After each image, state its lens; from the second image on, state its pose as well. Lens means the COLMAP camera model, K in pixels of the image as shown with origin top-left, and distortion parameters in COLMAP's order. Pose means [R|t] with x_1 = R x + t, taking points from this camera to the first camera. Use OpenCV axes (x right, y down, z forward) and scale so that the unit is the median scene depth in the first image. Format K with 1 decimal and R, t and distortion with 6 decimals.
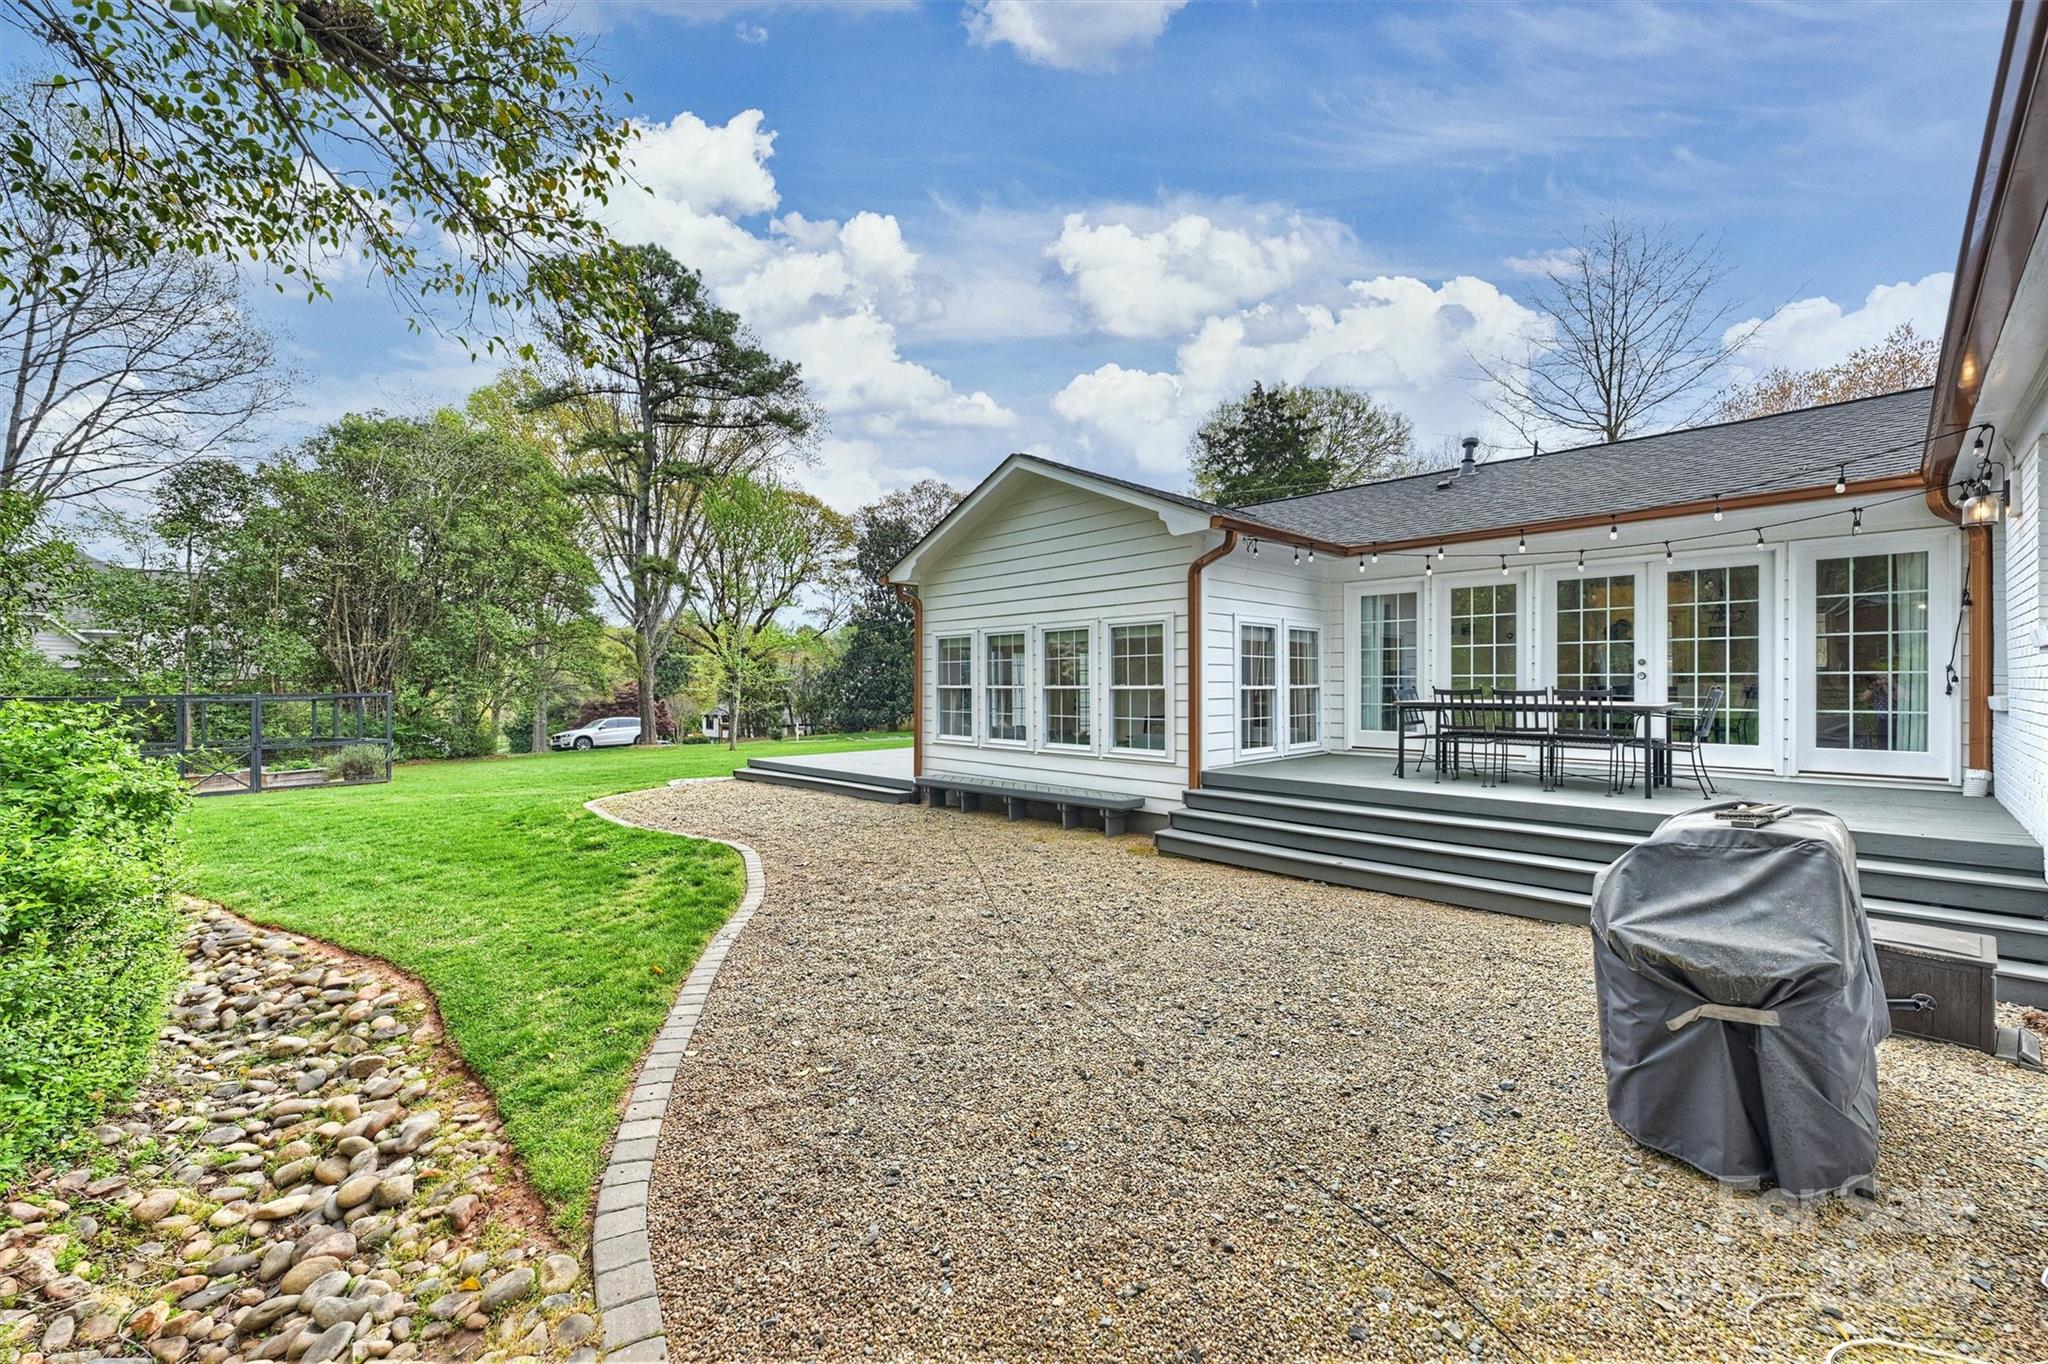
lens RADIAL K [[830.7, 0, 1021.3], [0, 830.7, 685.9], [0, 0, 1]] dist [-0.001185, -0.000115]
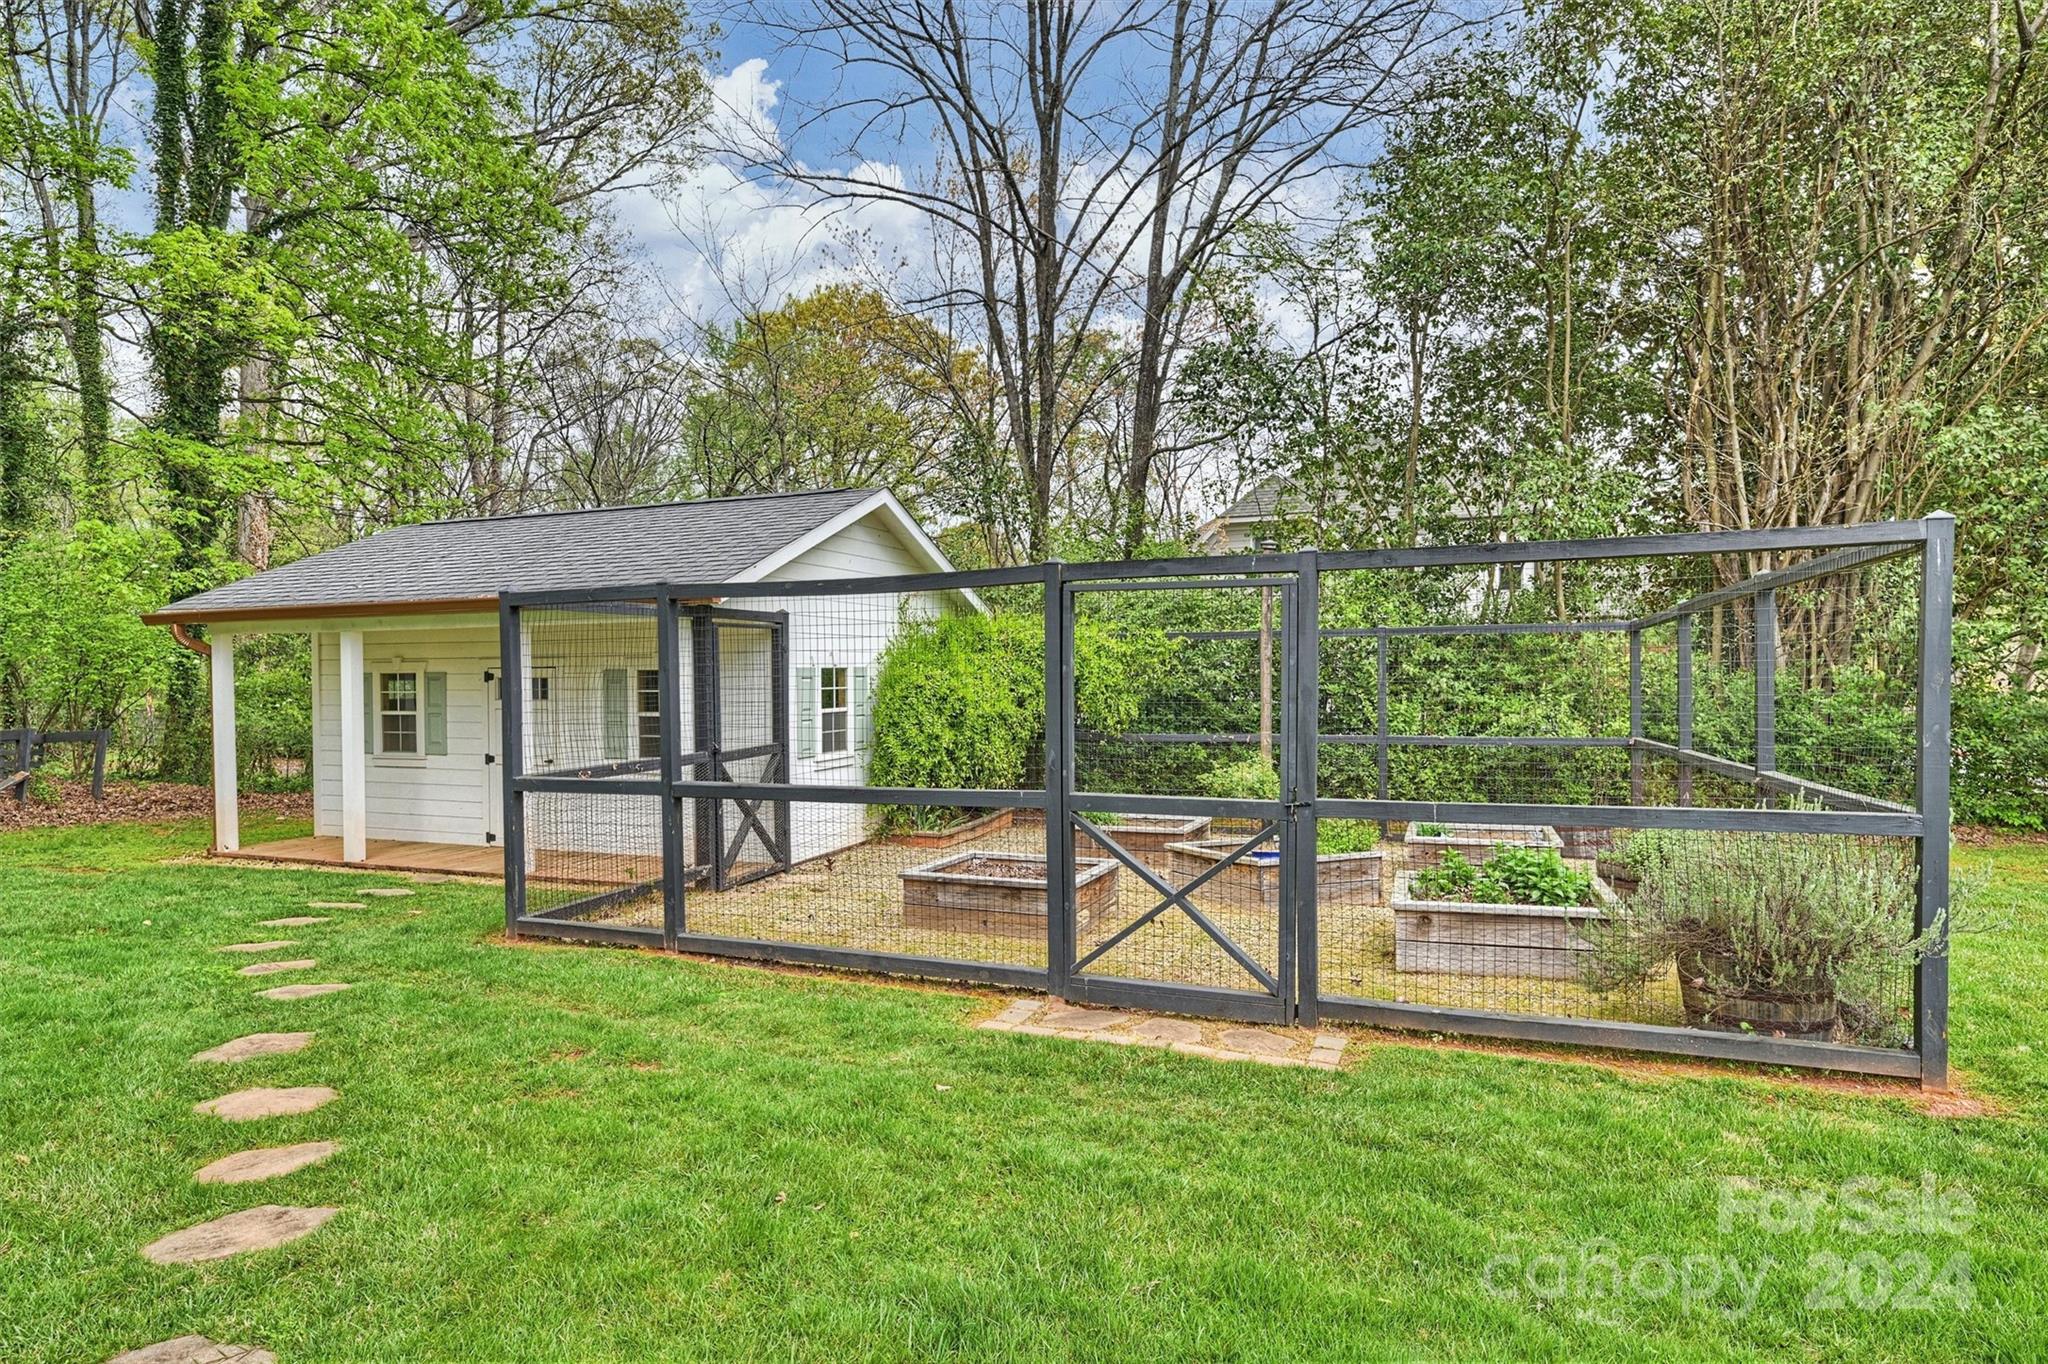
lens RADIAL K [[1092.2, 0, 1028.3], [0, 1092.2, 682.8], [0, 0, 1]] dist [0.000940, 0.000772]
pose [[0.298130, 0.015525, -0.954399, -0.340467], [0.014071, 0.999688, 0.020657, 0.018333], [0.954422, -0.019588, 0.297818, 0.428841]]
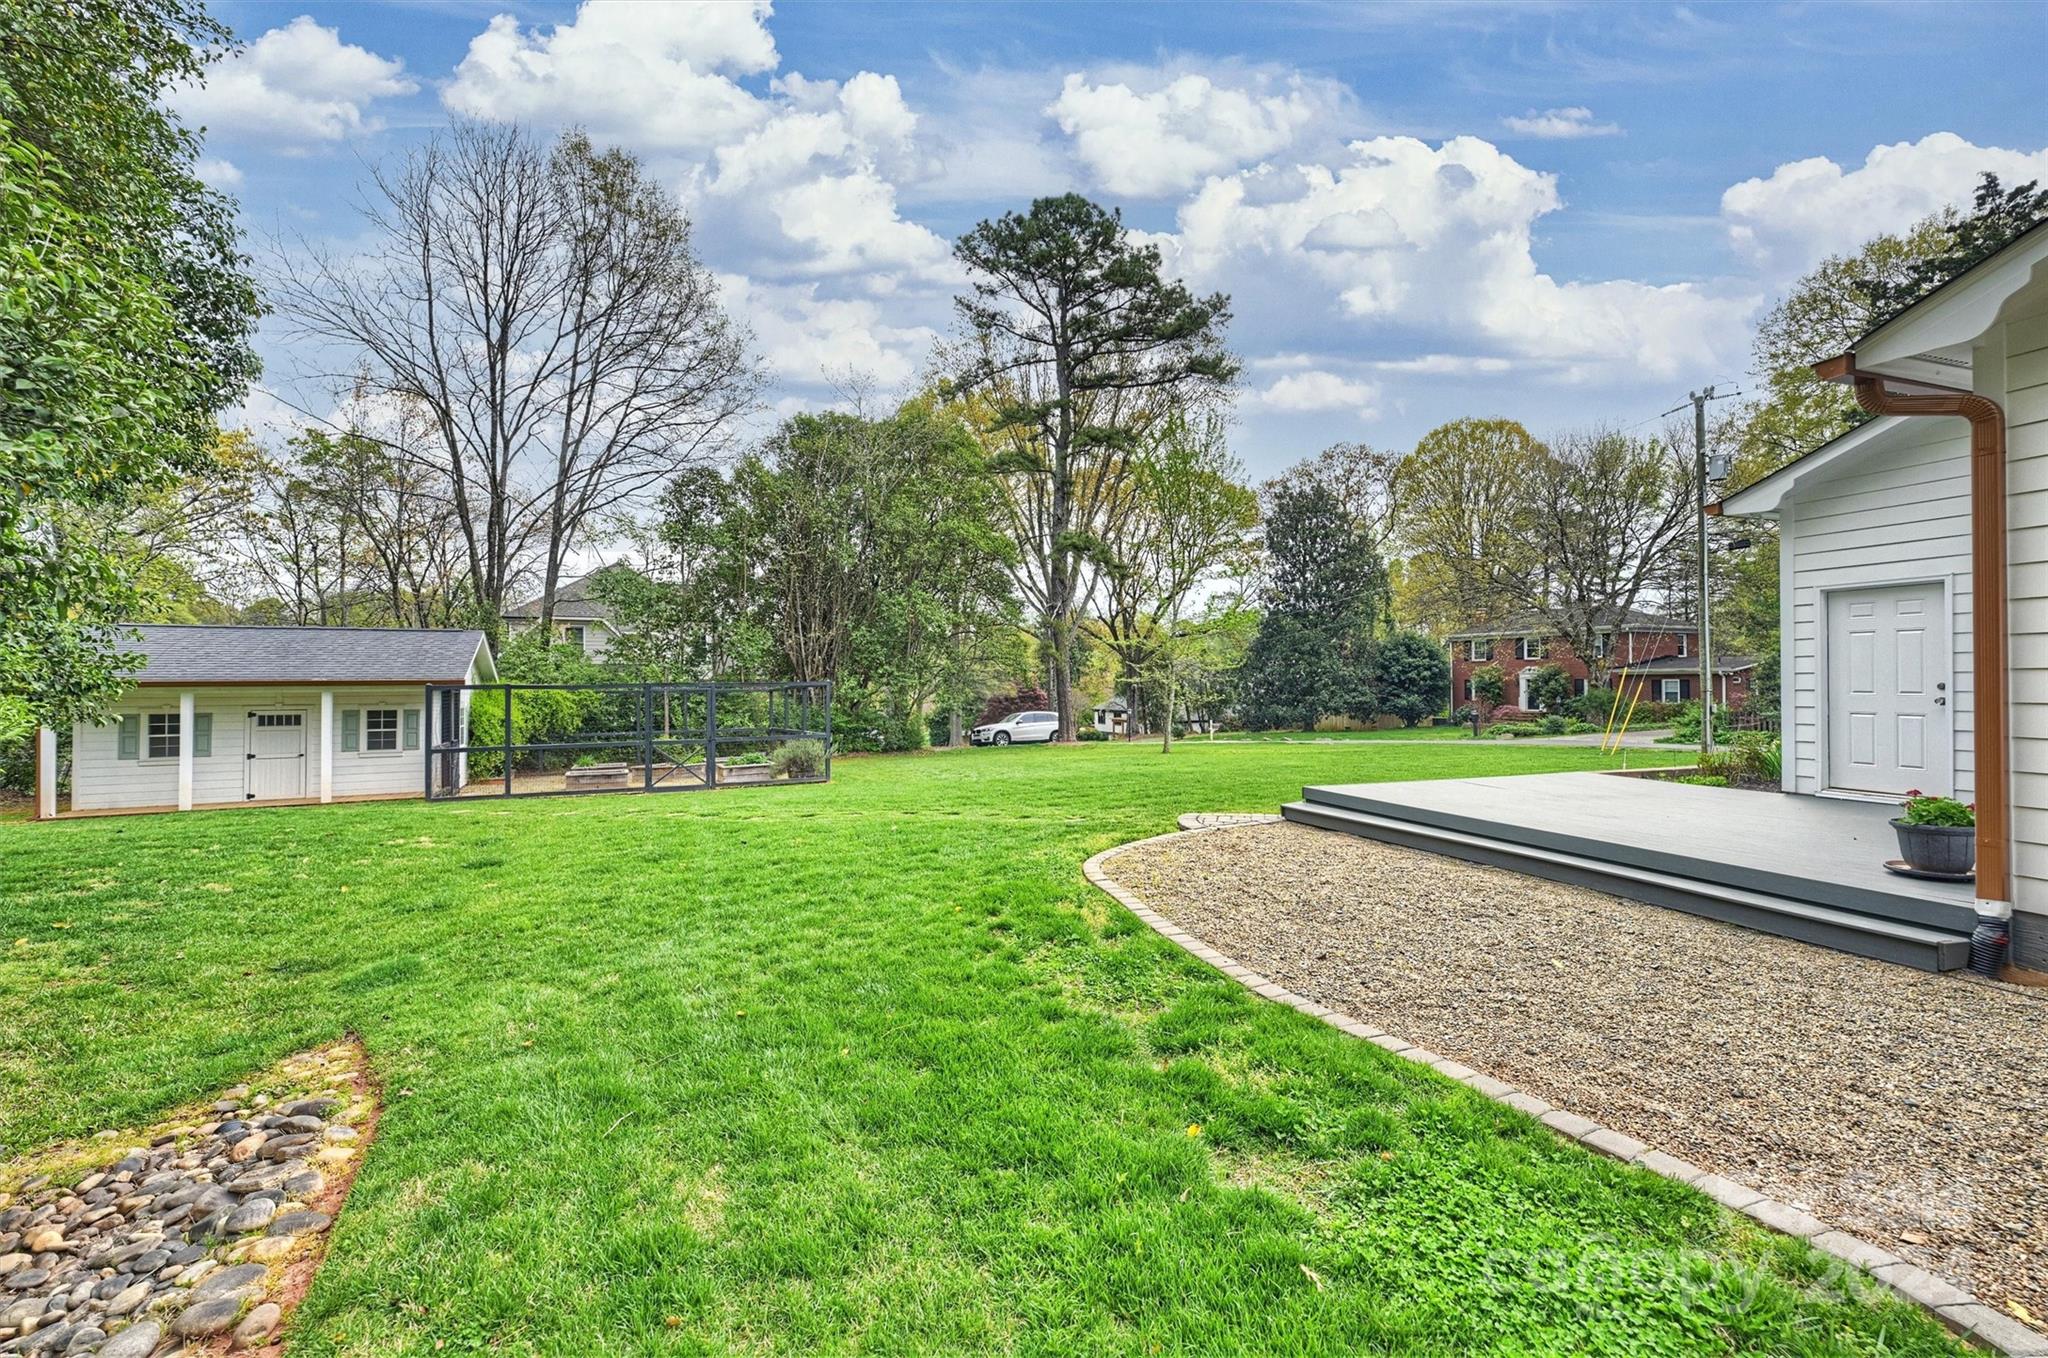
lens RADIAL K [[820.5, 0, 1008.9], [0, 820.5, 677.0], [0, 0, 1]] dist [0.000952, 0.000370]
pose [[0.899439, -0.005135, -0.437016, -0.109079], [0.002459, 0.999975, -0.006689, 0.005151], [0.437039, 0.004942, 0.899429, 0.158373]]
